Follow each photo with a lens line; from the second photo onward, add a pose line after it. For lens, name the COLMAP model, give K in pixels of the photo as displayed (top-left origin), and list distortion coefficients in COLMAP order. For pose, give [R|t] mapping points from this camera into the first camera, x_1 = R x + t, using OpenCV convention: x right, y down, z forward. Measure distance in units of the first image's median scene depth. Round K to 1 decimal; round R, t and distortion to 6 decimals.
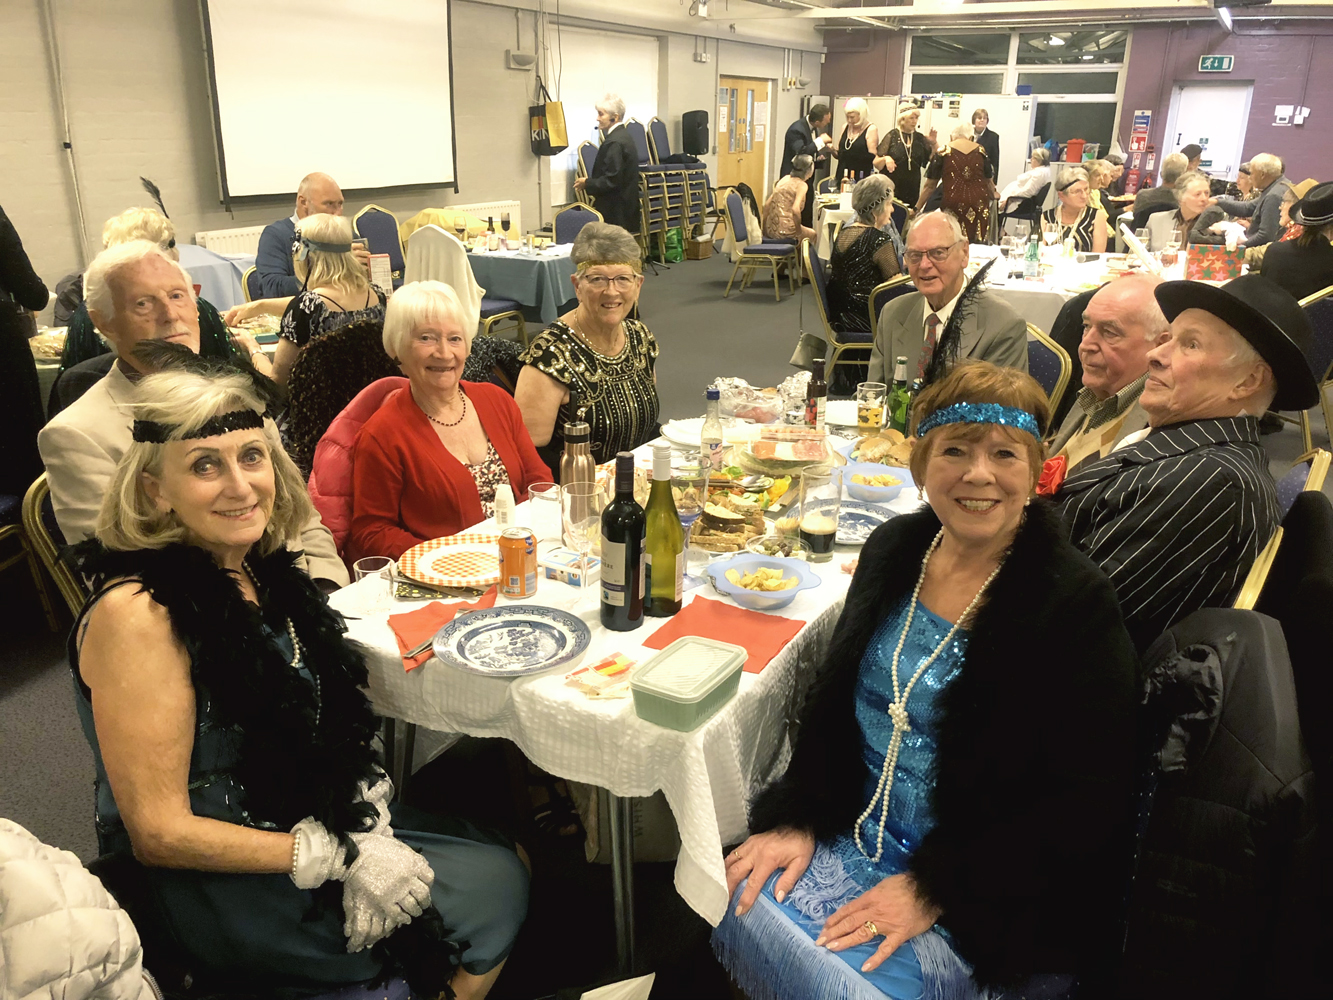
lens RADIAL K [[1086.0, 0, 669.4], [0, 1086.0, 501.5], [0, 0, 1]] dist [0.008512, -0.007886]
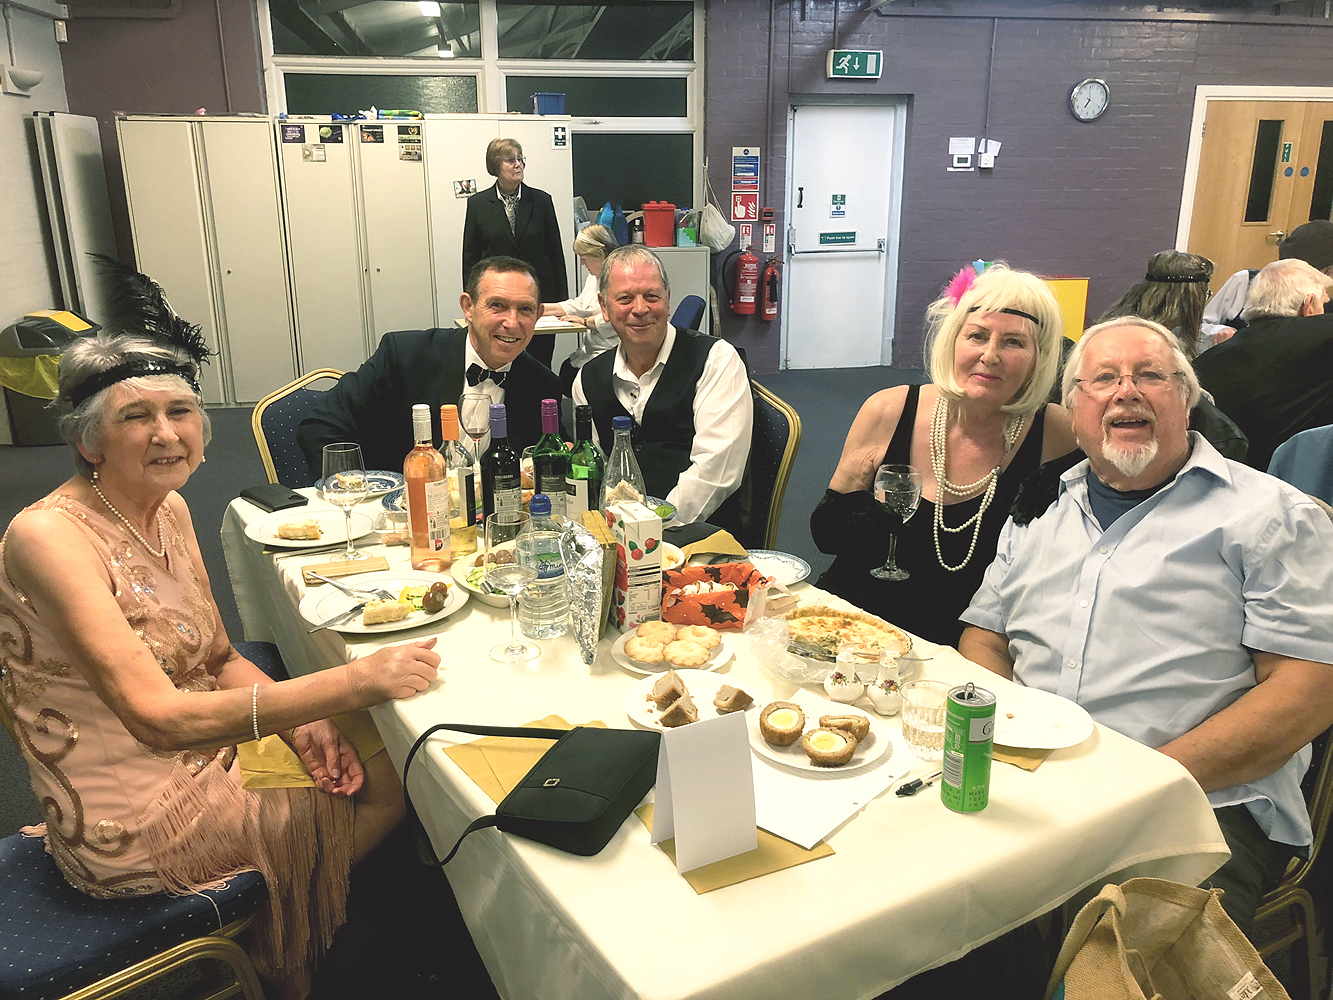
lens RADIAL K [[1086.0, 0, 667.4], [0, 1086.0, 496.2], [0, 0, 1]] dist [0.008512, -0.007886]
pose [[0.797616, -0.180478, 0.575531, 0.062236], [0.212813, 0.977026, 0.011448, -0.218770], [-0.564375, 0.113349, 0.817700, 0.642979]]
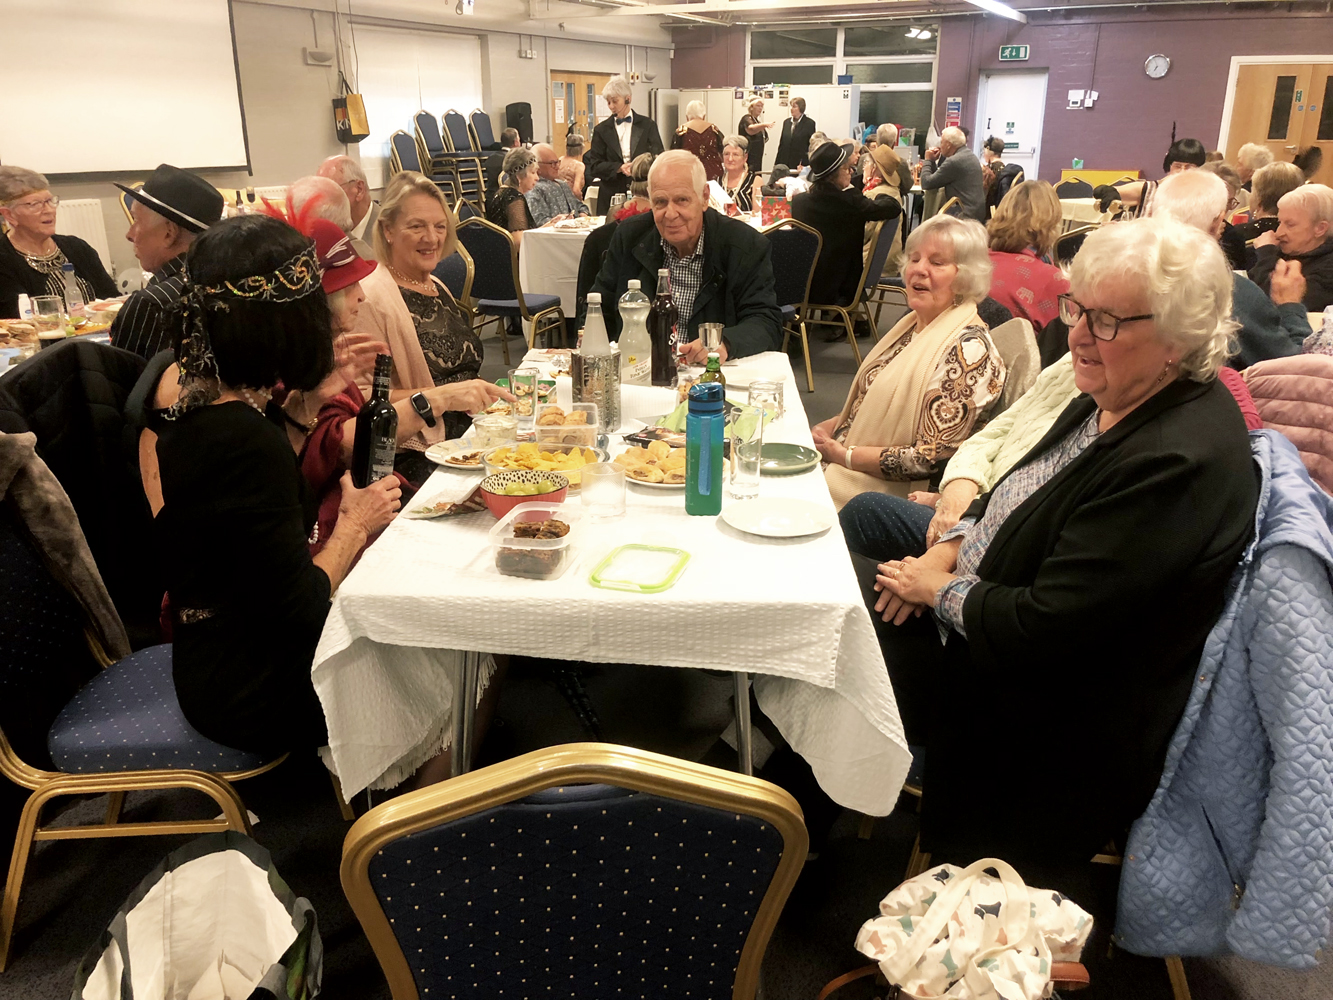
lens RADIAL K [[1086.0, 0, 664.9], [0, 1086.0, 490.0], [0, 0, 1]] dist [0.008512, -0.007886]
pose [[0.999834, -0.017510, 0.005027, 0.147581], [0.017567, 0.999780, -0.011458, 0.039738], [-0.004826, 0.011544, 0.999922, -0.076535]]
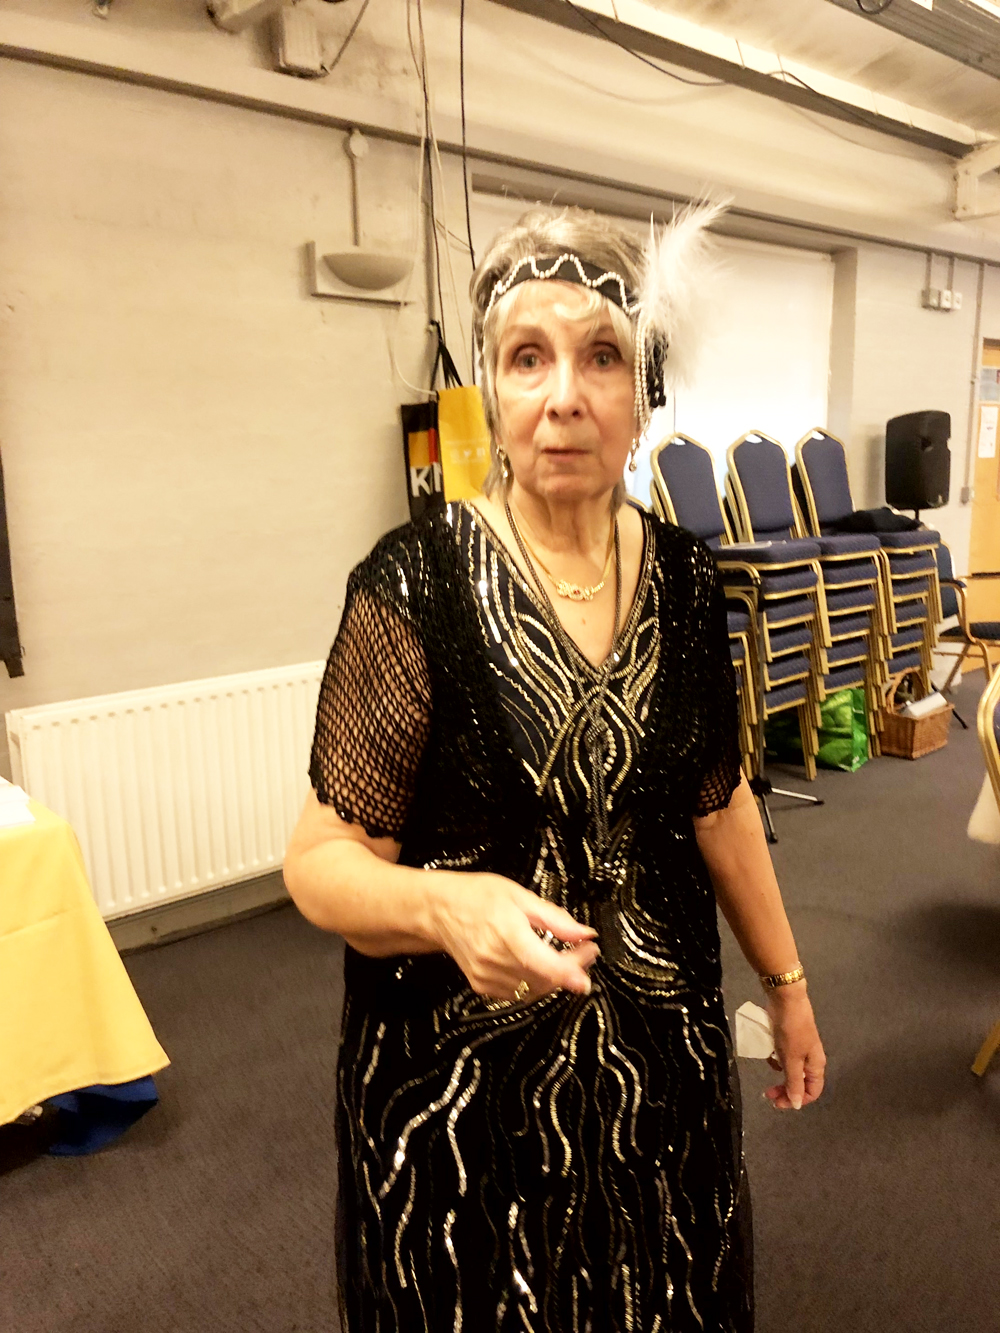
lens RADIAL K [[1086.0, 0, 502.0], [0, 1086.0, 674.4], [0, 0, 1]] dist [0.008512, -0.007886]
pose [[0.933910, 0.042935, -0.354921, 0.025255], [-0.091290, 0.988491, -0.120633, -0.175992], [0.345656, 0.145061, 0.927081, 0.518946]]
